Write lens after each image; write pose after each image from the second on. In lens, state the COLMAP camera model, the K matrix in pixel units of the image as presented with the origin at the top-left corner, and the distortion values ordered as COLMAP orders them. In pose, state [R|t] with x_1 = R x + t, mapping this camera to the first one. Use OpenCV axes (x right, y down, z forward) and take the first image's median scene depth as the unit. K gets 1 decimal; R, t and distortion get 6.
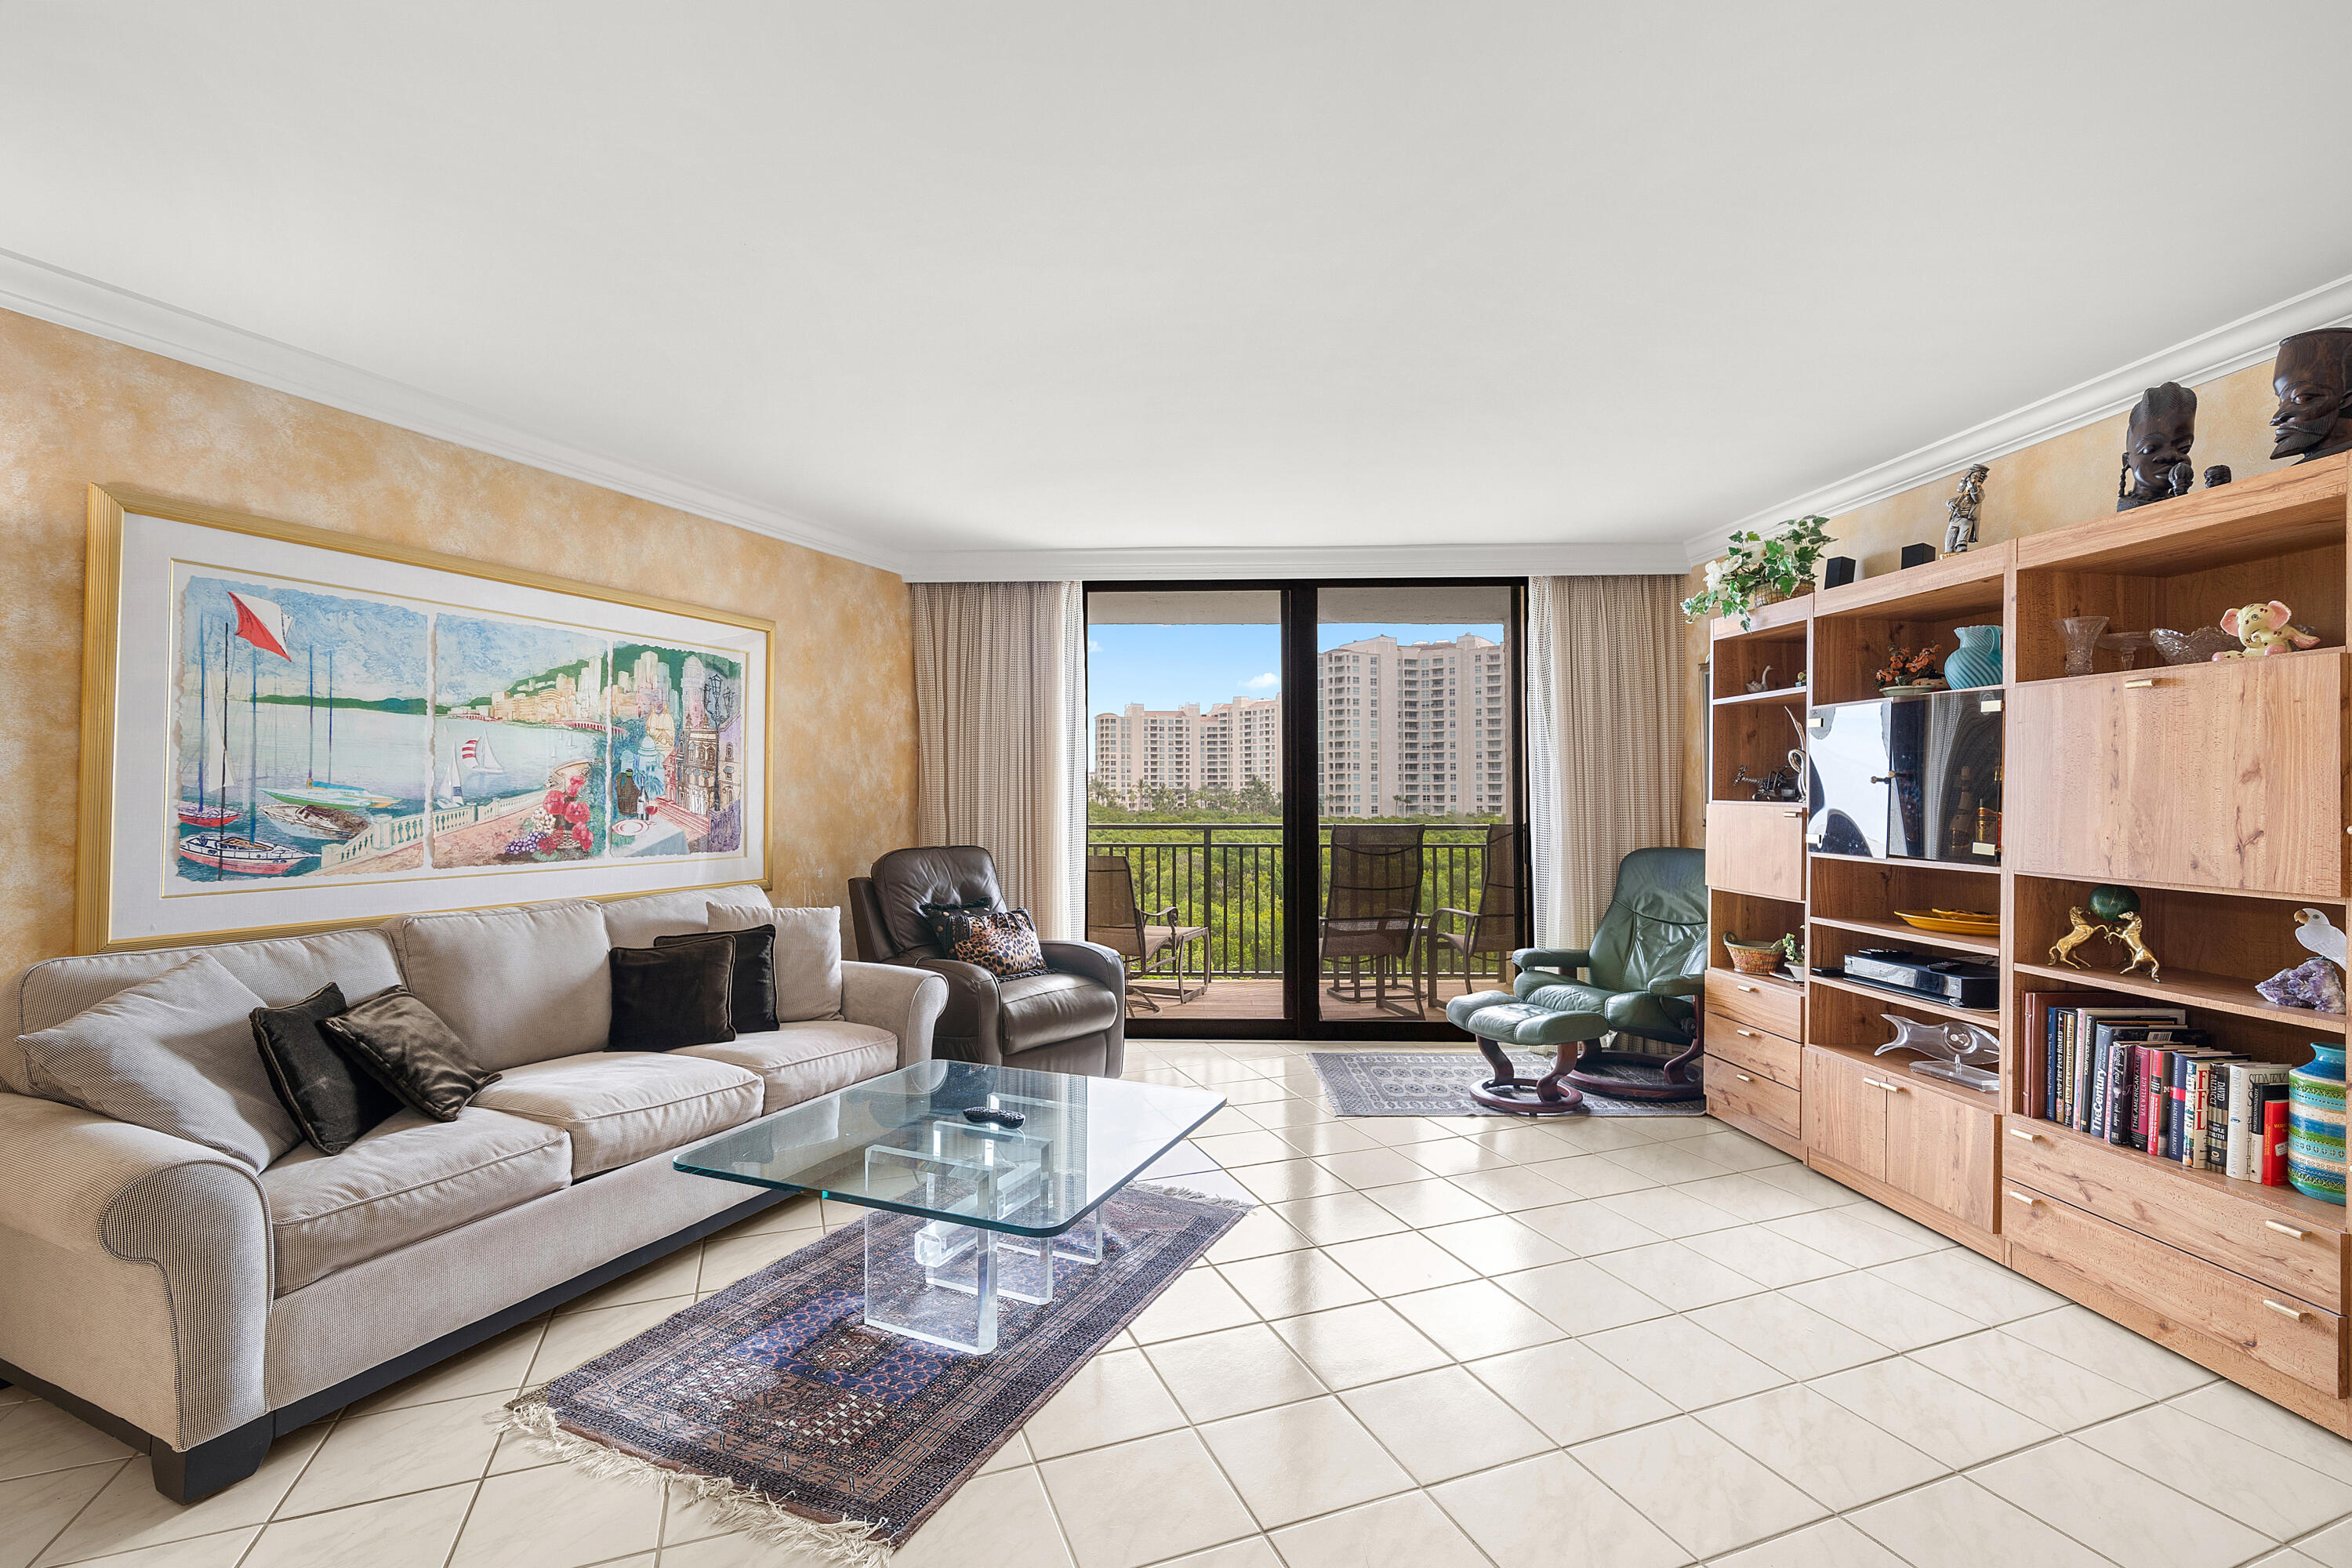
lens RADIAL K [[1039.8, 0, 1174.0], [0, 1039.8, 770.3], [0, 0, 1]] dist [-0.001629, -0.000124]
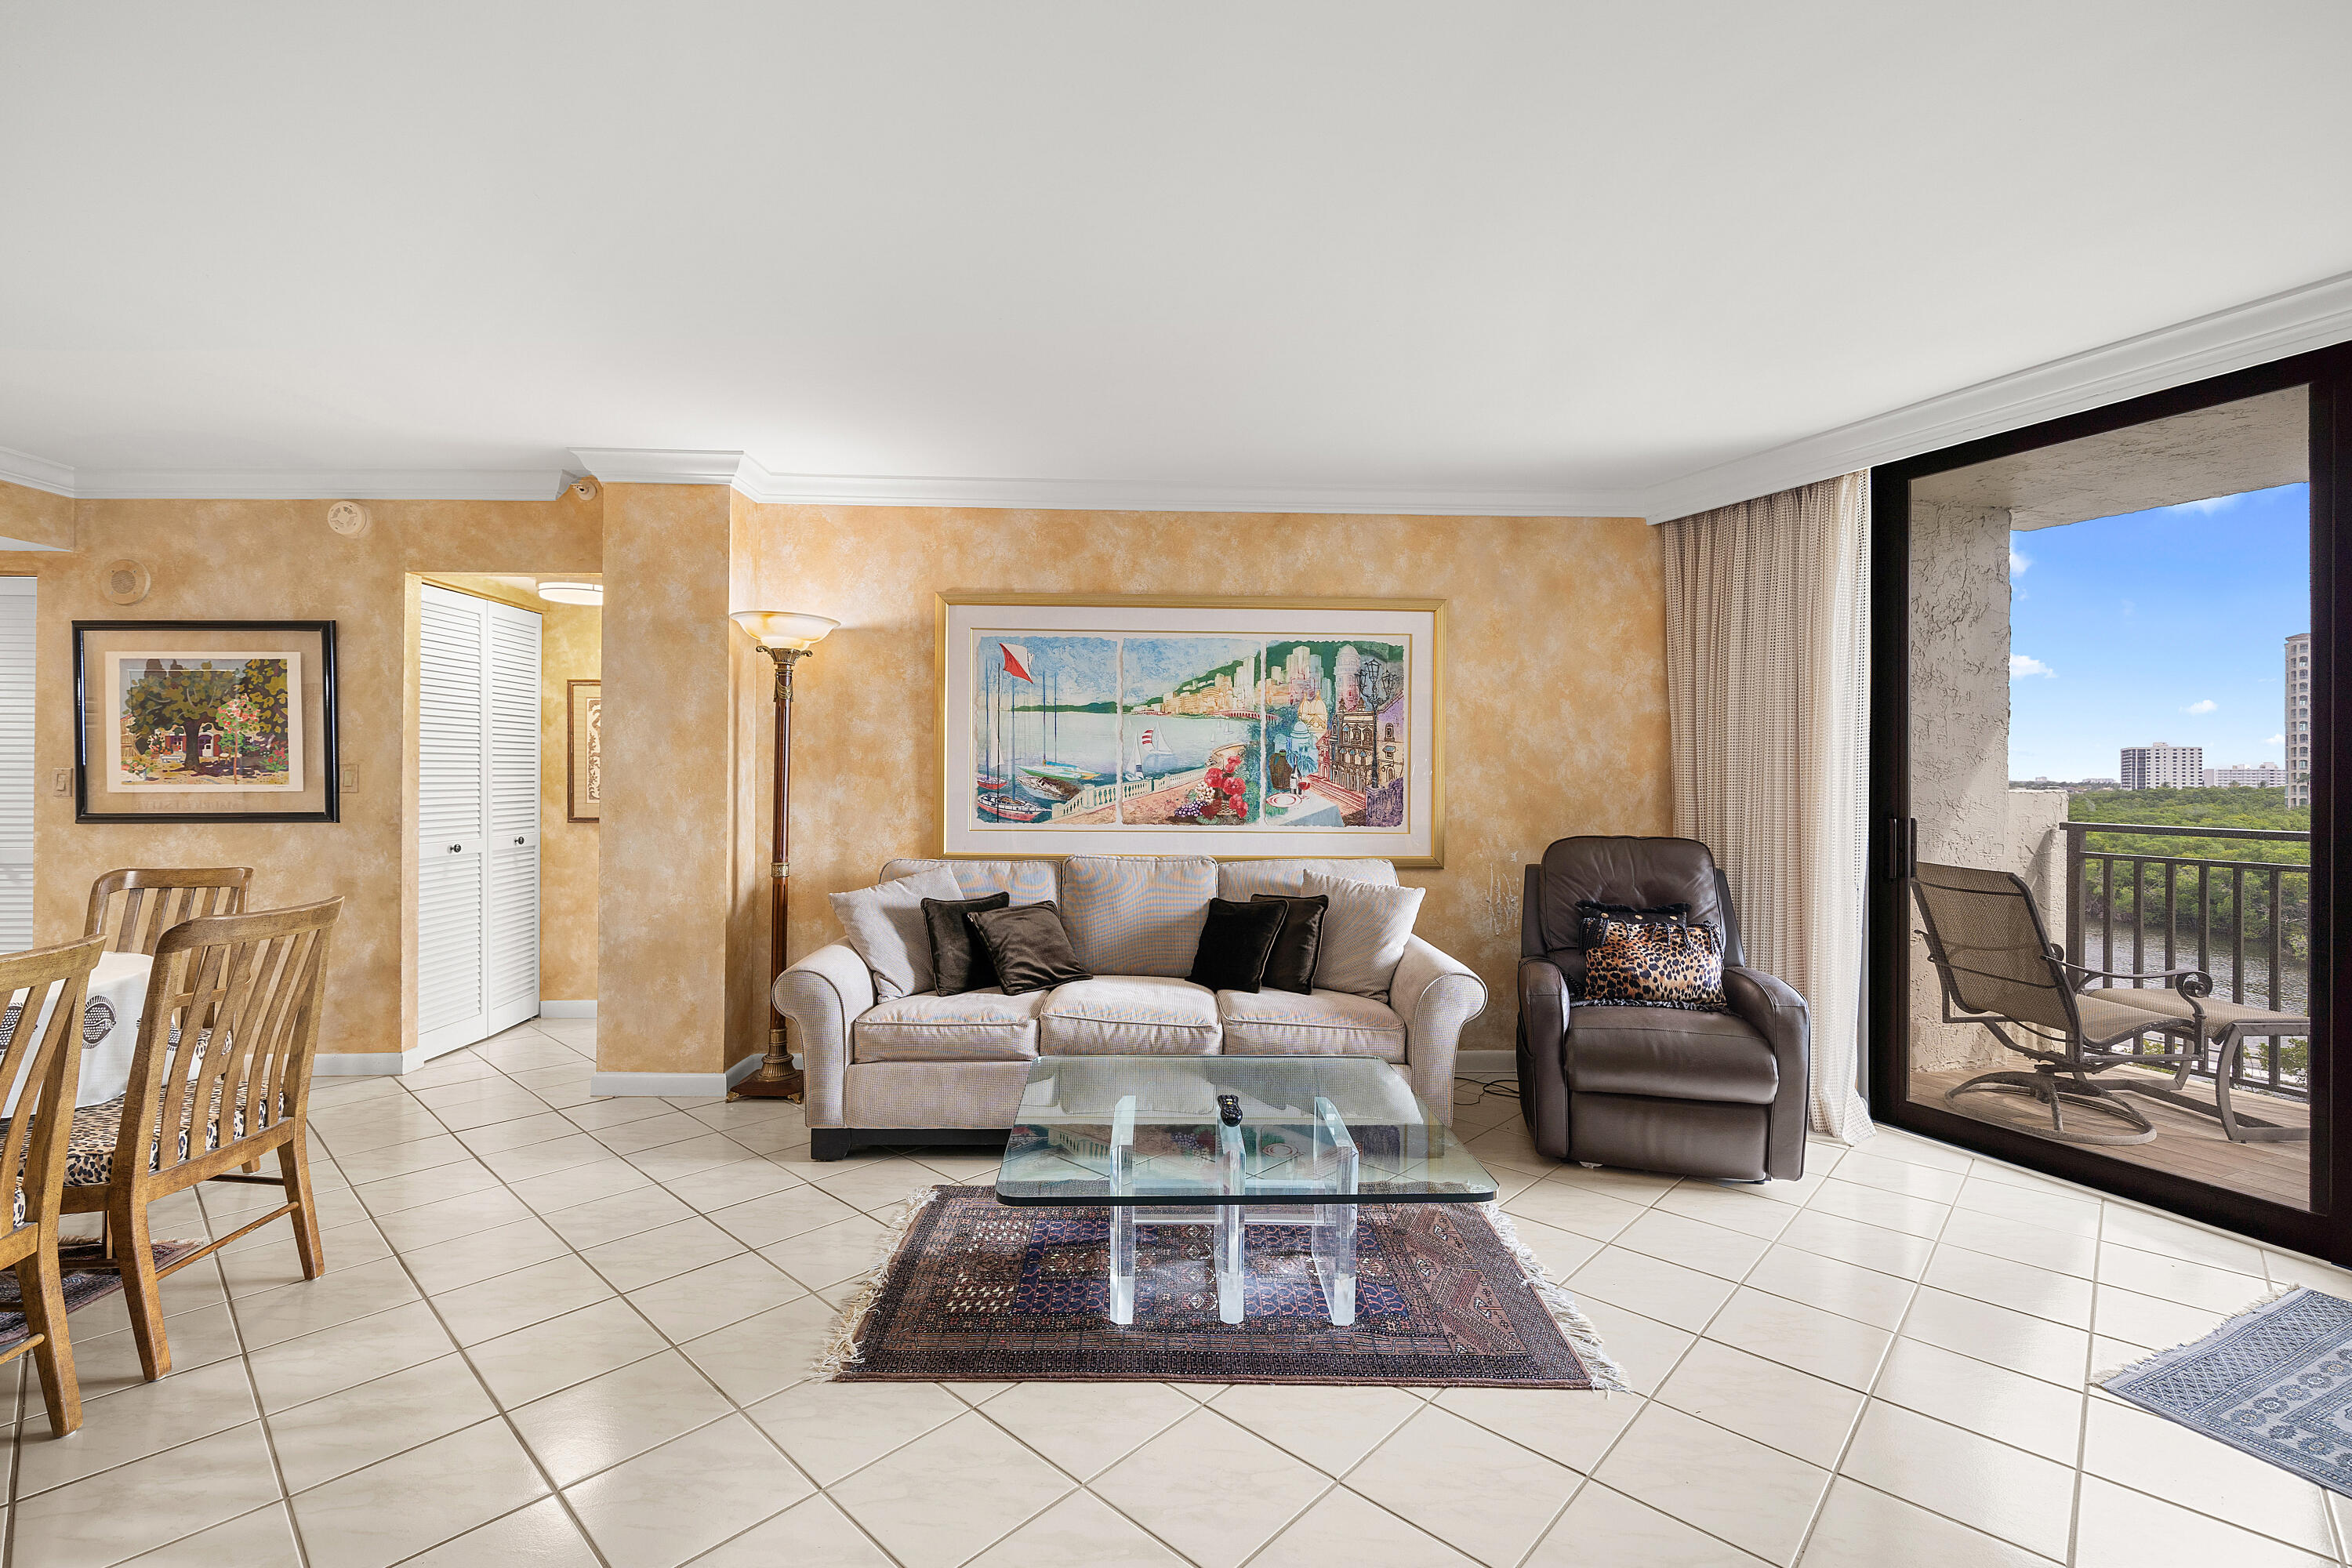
lens RADIAL K [[1039.8, 0, 1174.0], [0, 1039.8, 770.3], [0, 0, 1]] dist [-0.001629, -0.000124]
pose [[0.436882, 0.003373, -0.899513, 0.533924], [0.012787, 0.999869, 0.009960, 0.009620], [0.899428, -0.015854, 0.436781, 0.437529]]
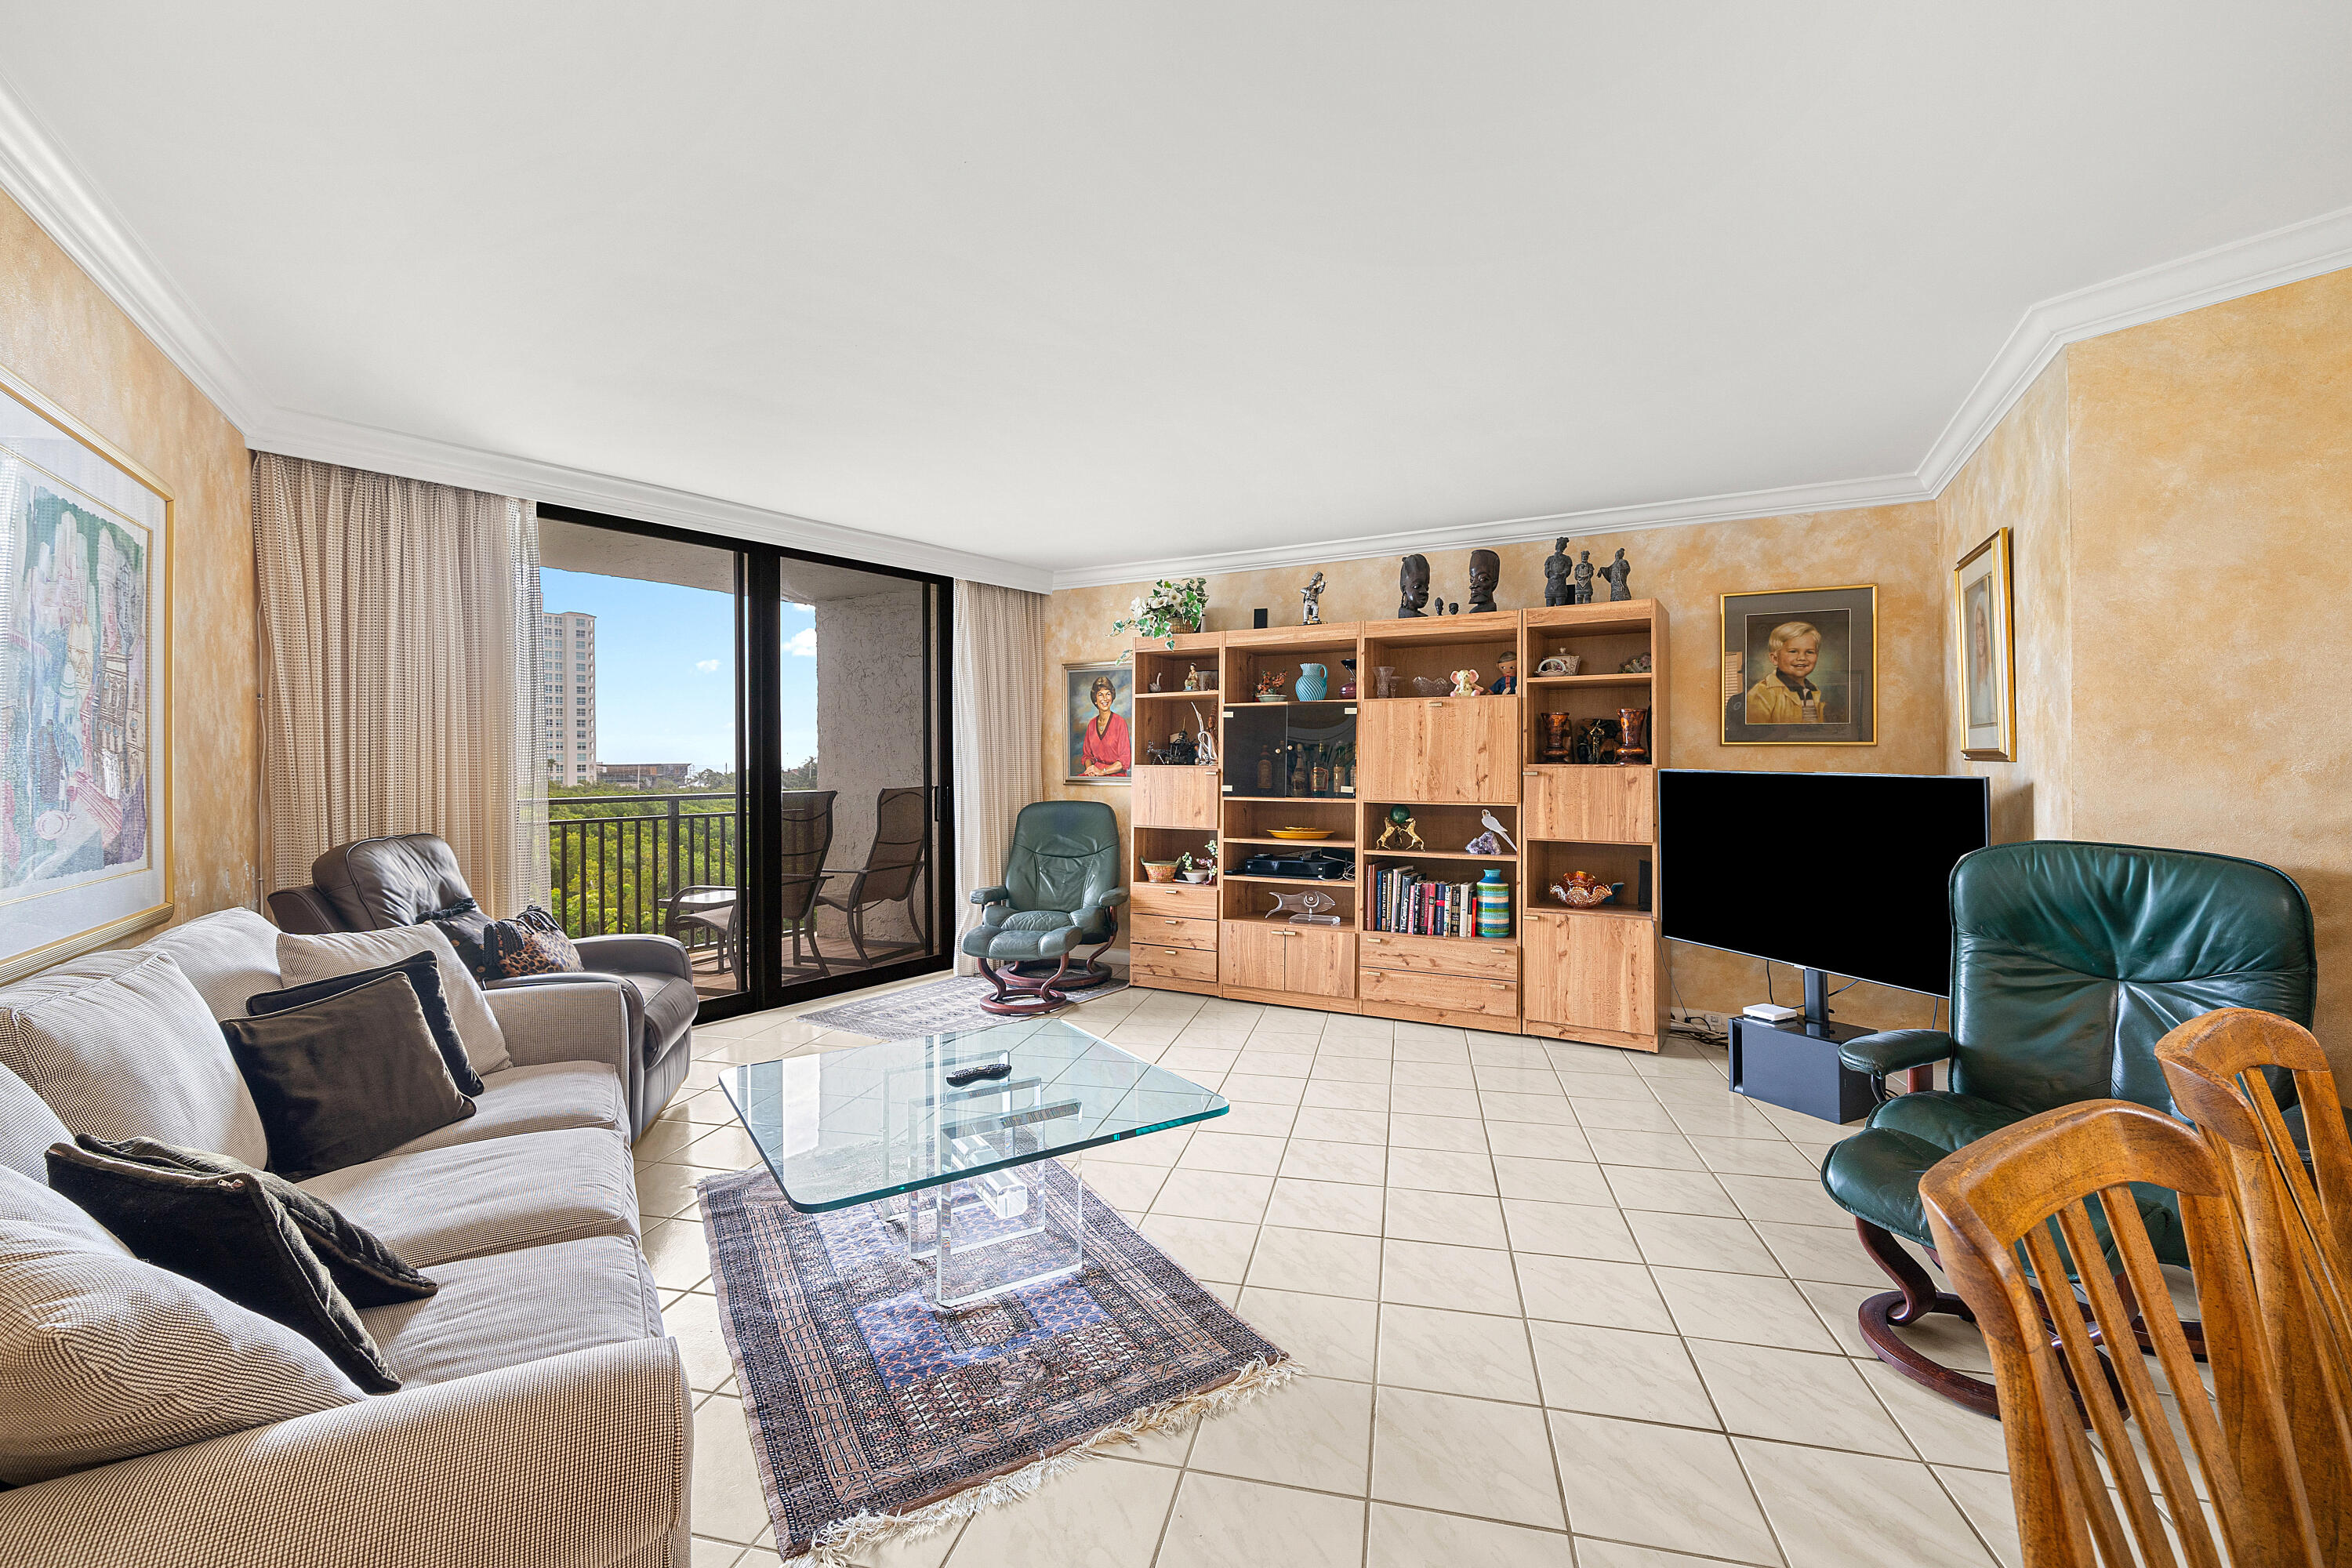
lens RADIAL K [[987.2, 0, 1180.6], [0, 987.2, 754.1], [0, 0, 1]] dist [-0.000703, -0.000171]
pose [[0.564570, 0.002413, 0.825382, -0.704736], [-0.013181, 0.999895, 0.006093, 0.006484], [-0.825280, -0.014320, 0.564542, 0.233766]]
